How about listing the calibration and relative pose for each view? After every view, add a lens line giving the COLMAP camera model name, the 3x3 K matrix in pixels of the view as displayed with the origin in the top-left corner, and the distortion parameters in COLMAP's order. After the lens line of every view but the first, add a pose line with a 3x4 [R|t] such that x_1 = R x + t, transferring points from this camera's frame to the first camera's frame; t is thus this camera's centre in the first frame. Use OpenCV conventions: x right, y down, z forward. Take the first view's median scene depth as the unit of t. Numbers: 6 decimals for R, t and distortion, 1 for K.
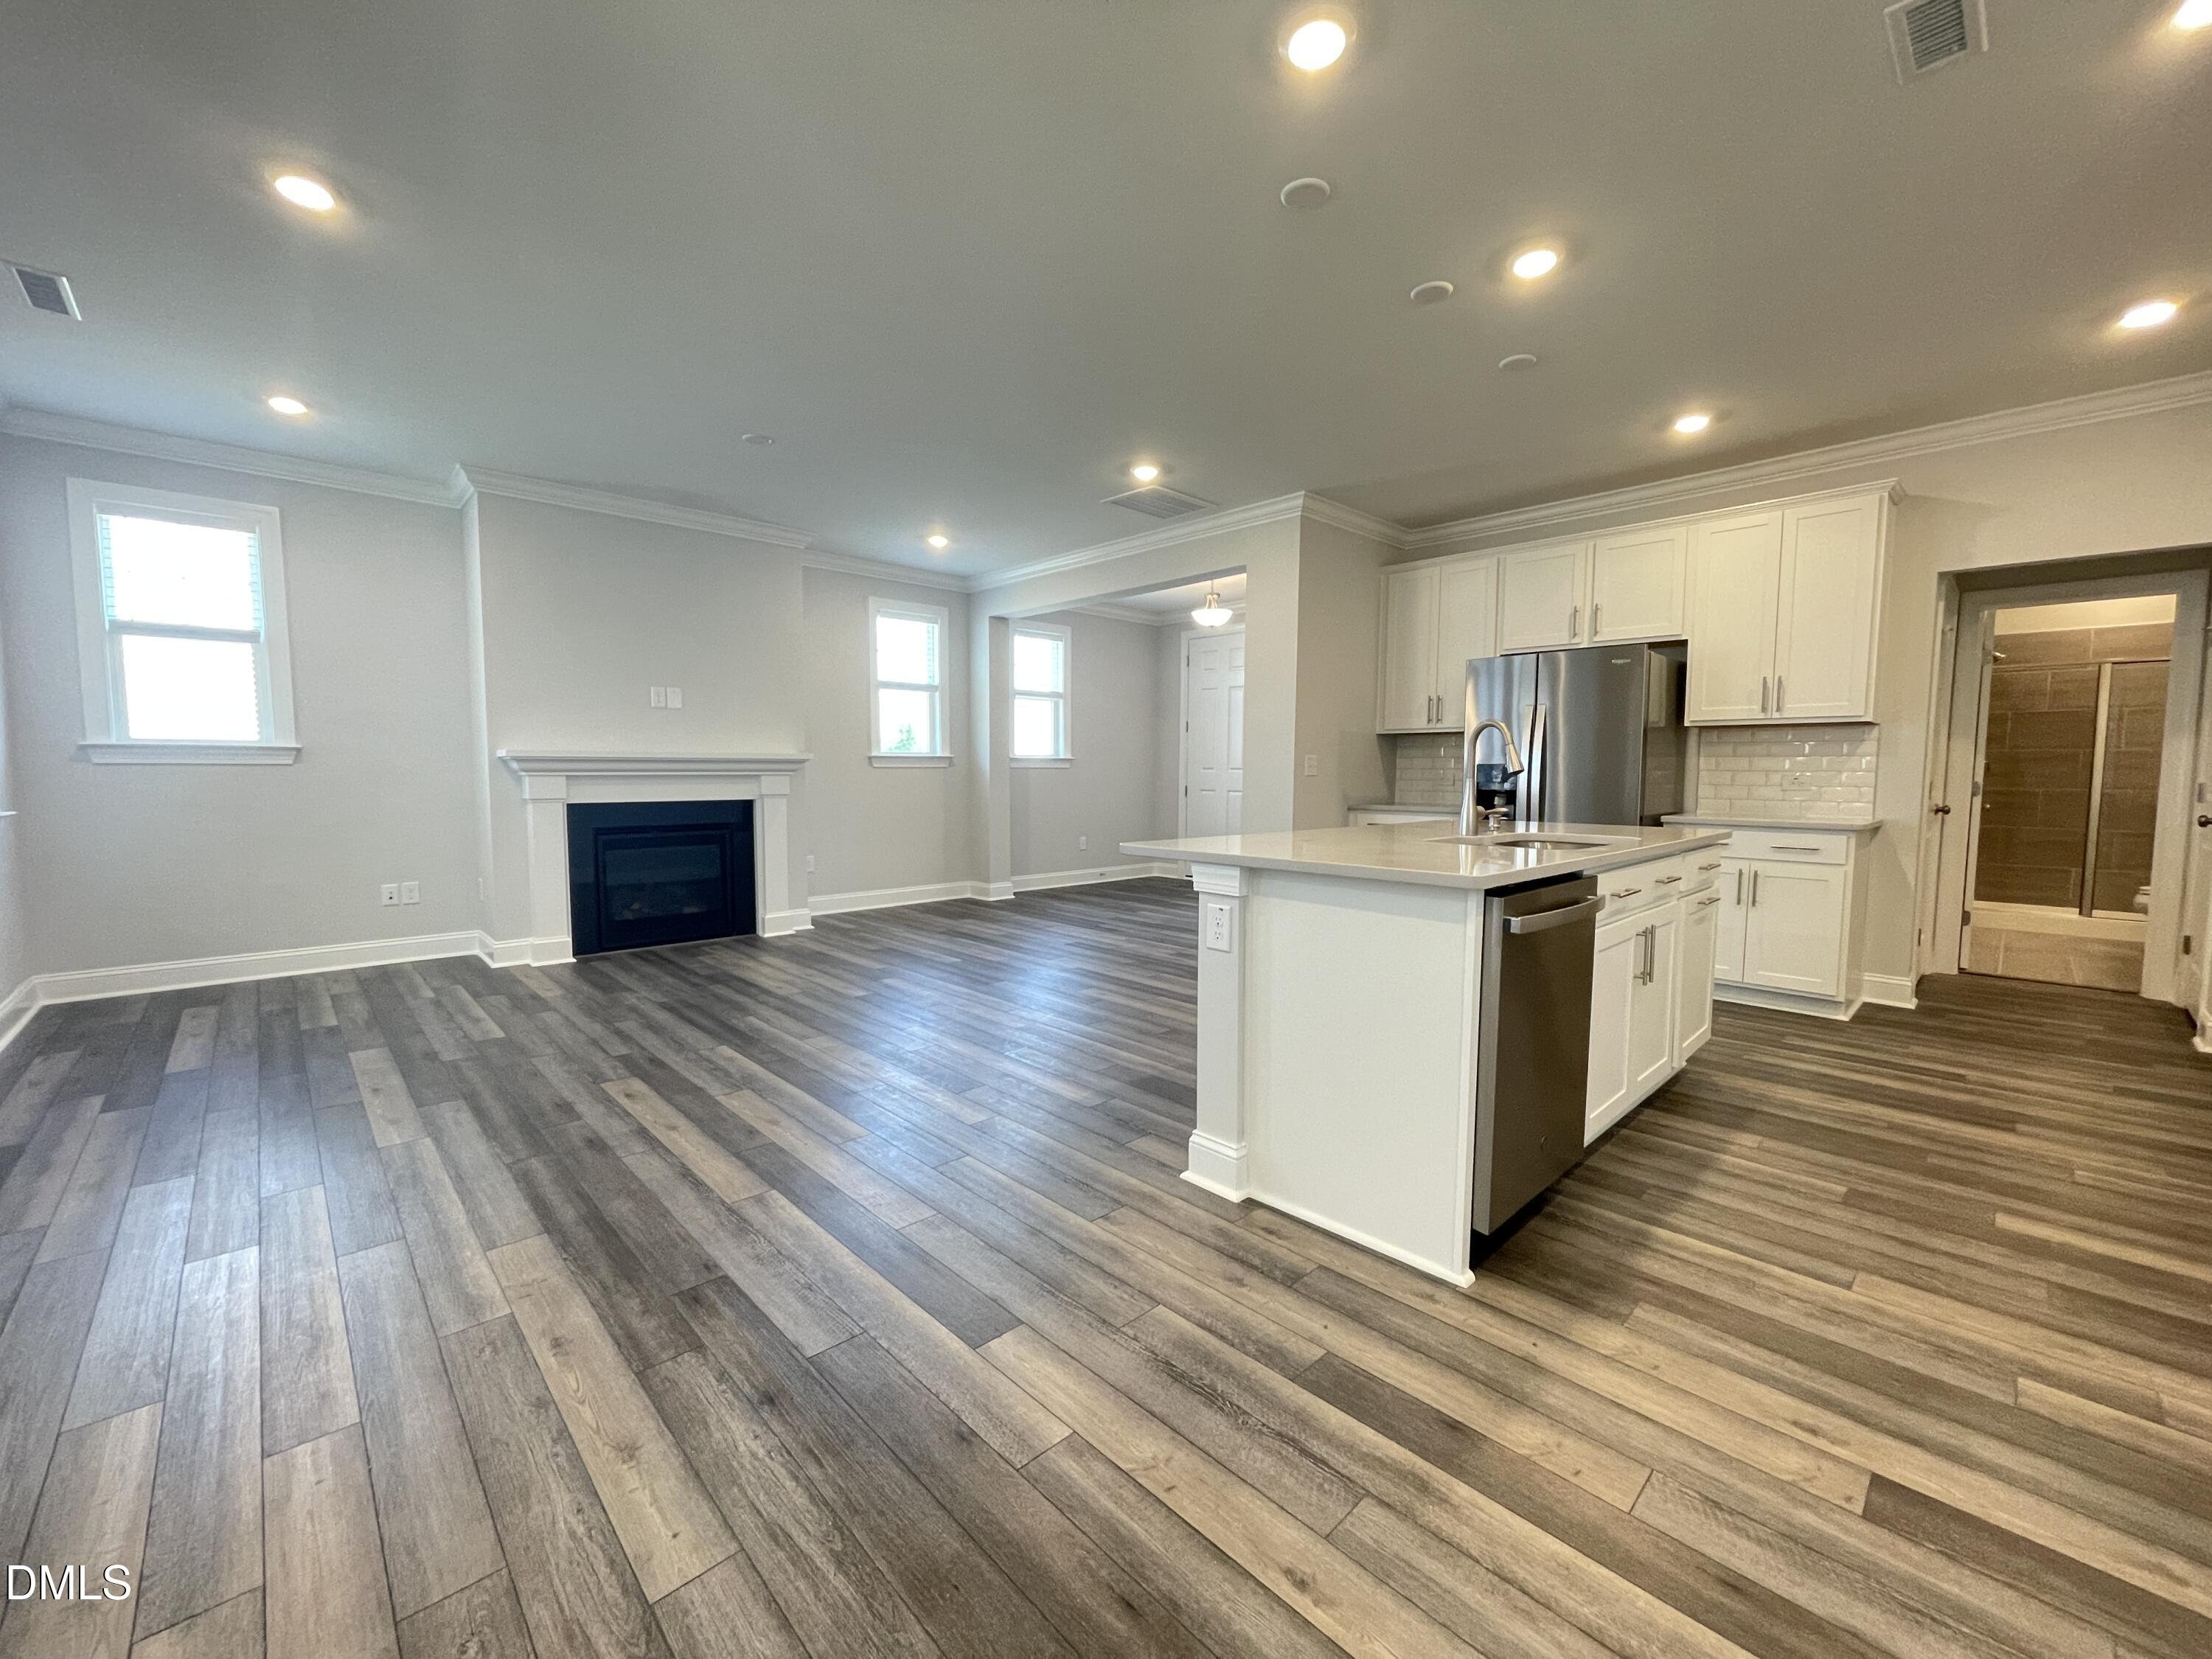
lens RADIAL K [[886.1, 0, 1094.8], [0, 886.1, 839.4], [0, 0, 1]] dist [0.000957, -0.000481]
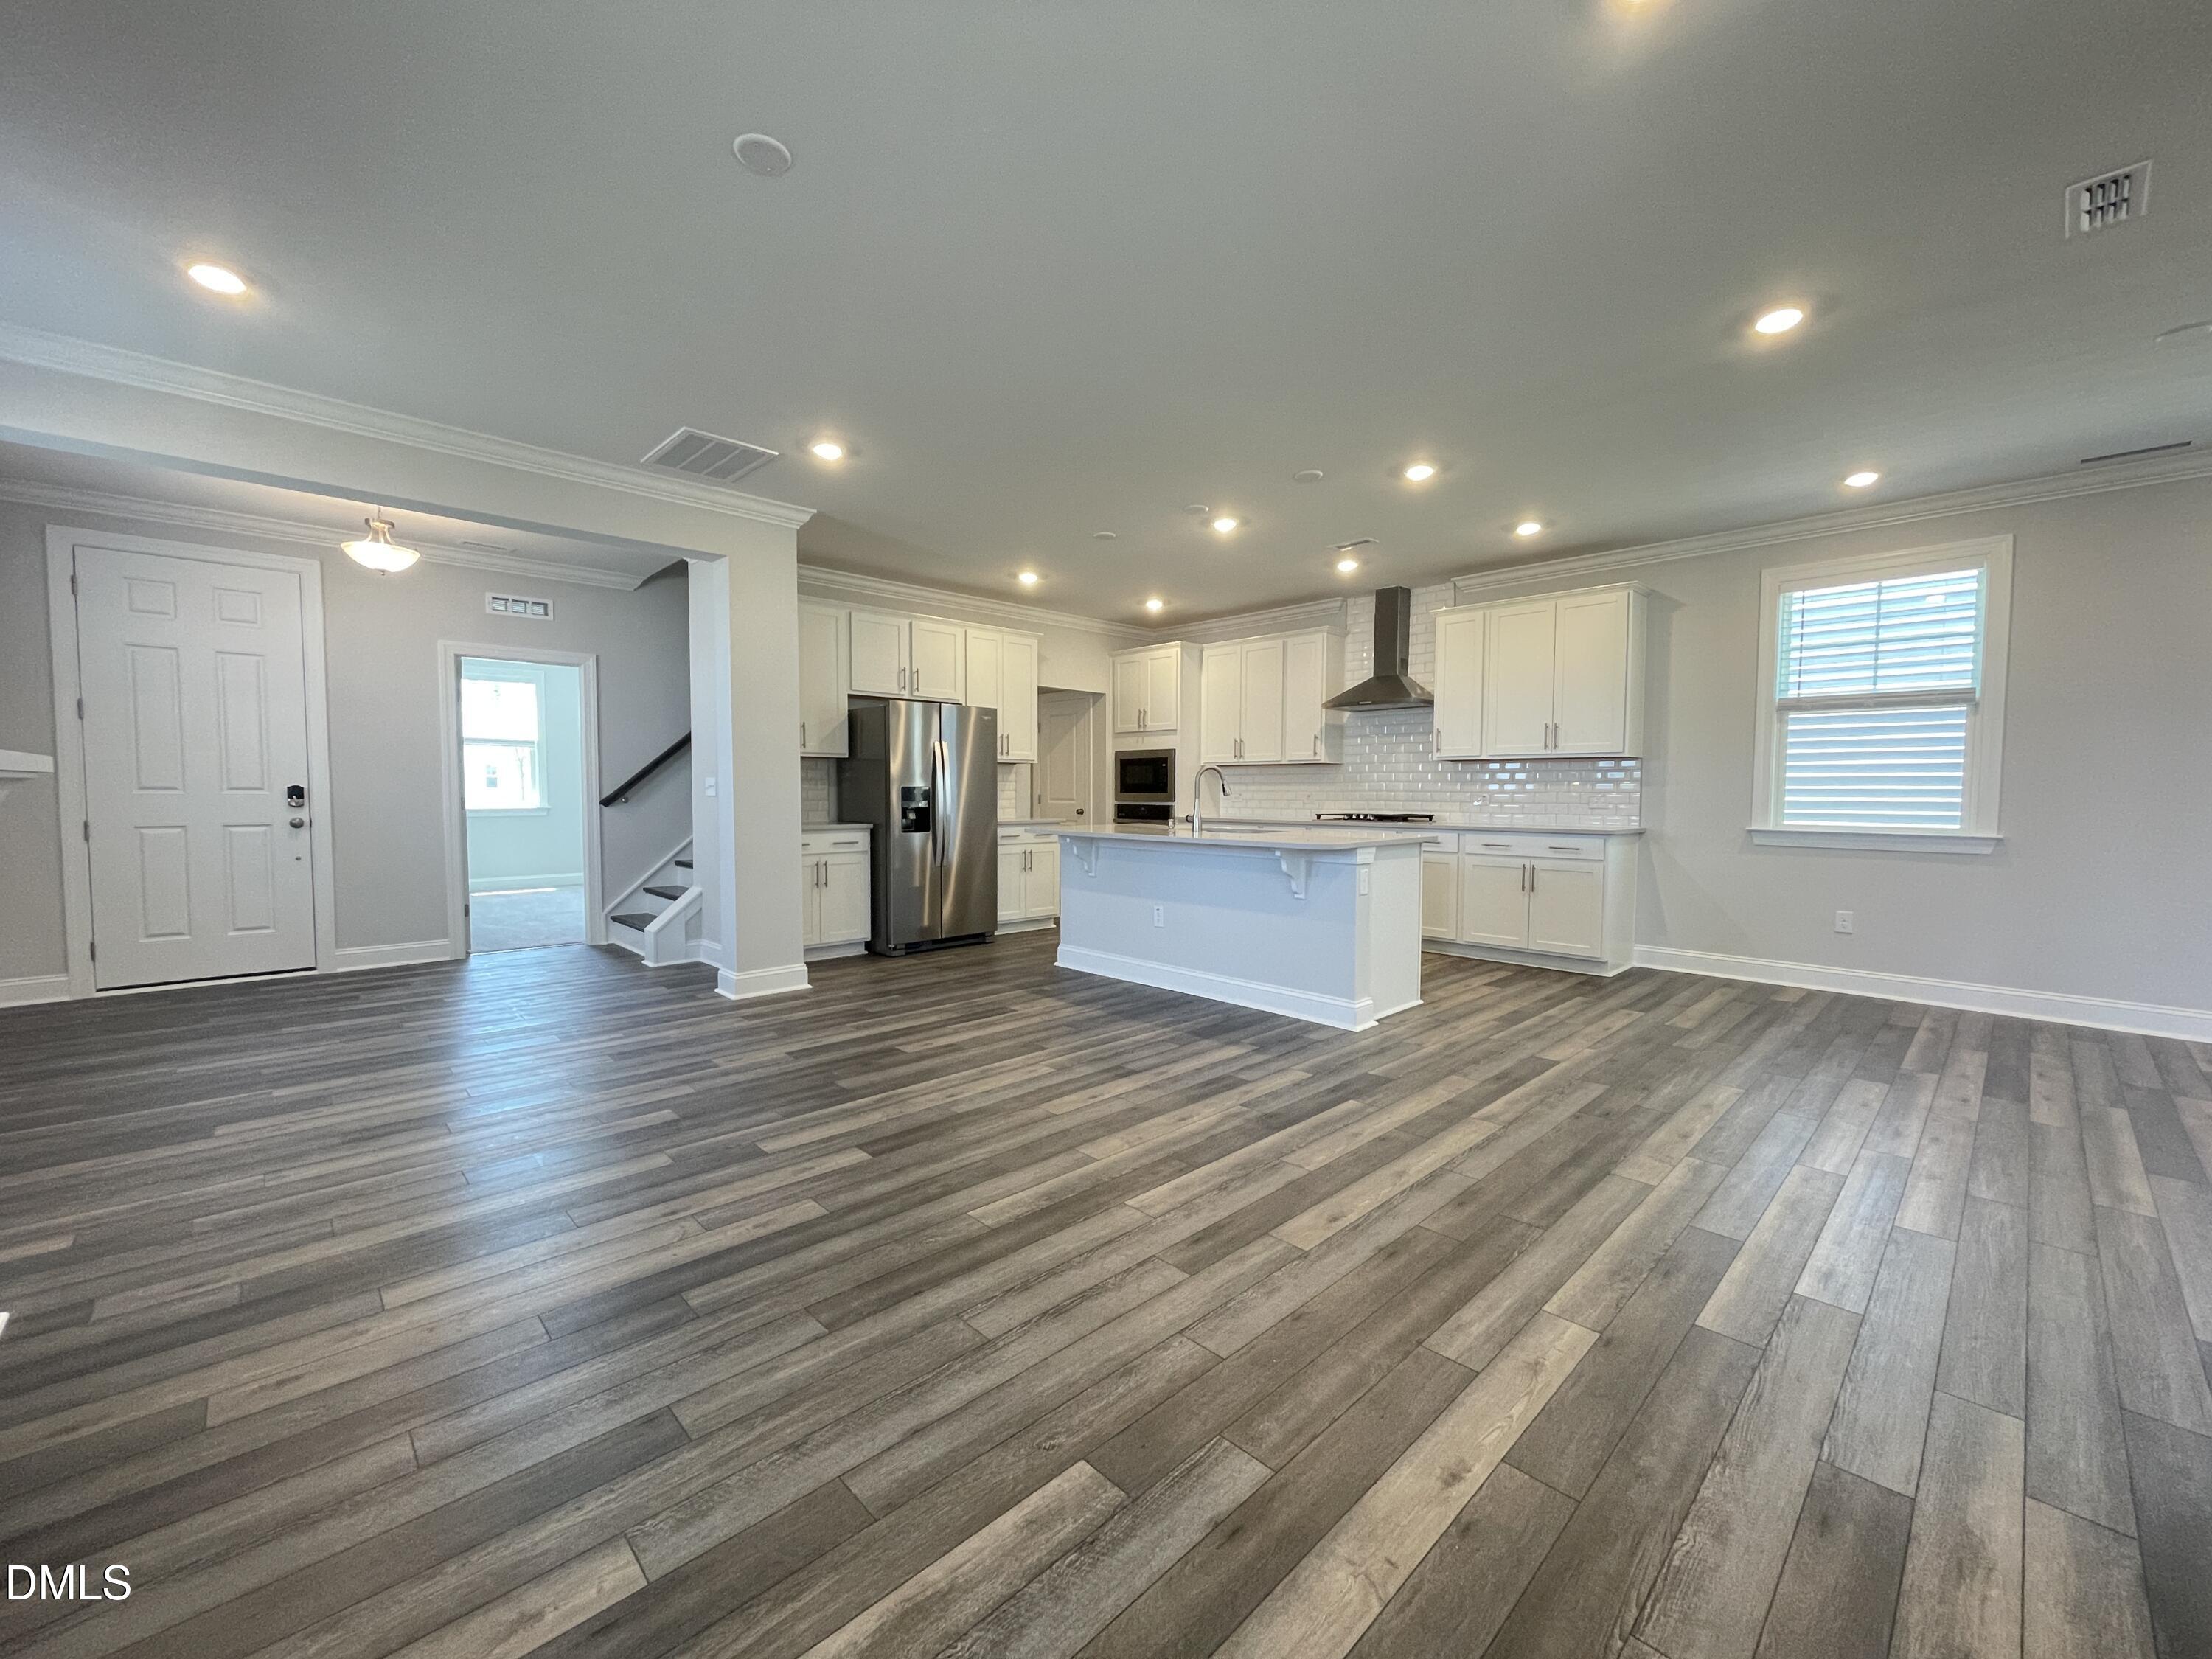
lens RADIAL K [[886.1, 0, 1104.2], [0, 886.1, 828.5], [0, 0, 1]] dist [0.000957, -0.000481]
pose [[-0.008889, -0.050203, 0.998699, -1.698208], [0.072035, 0.996112, 0.050714, -0.145270], [-0.997363, 0.072392, -0.005238, 1.553822]]
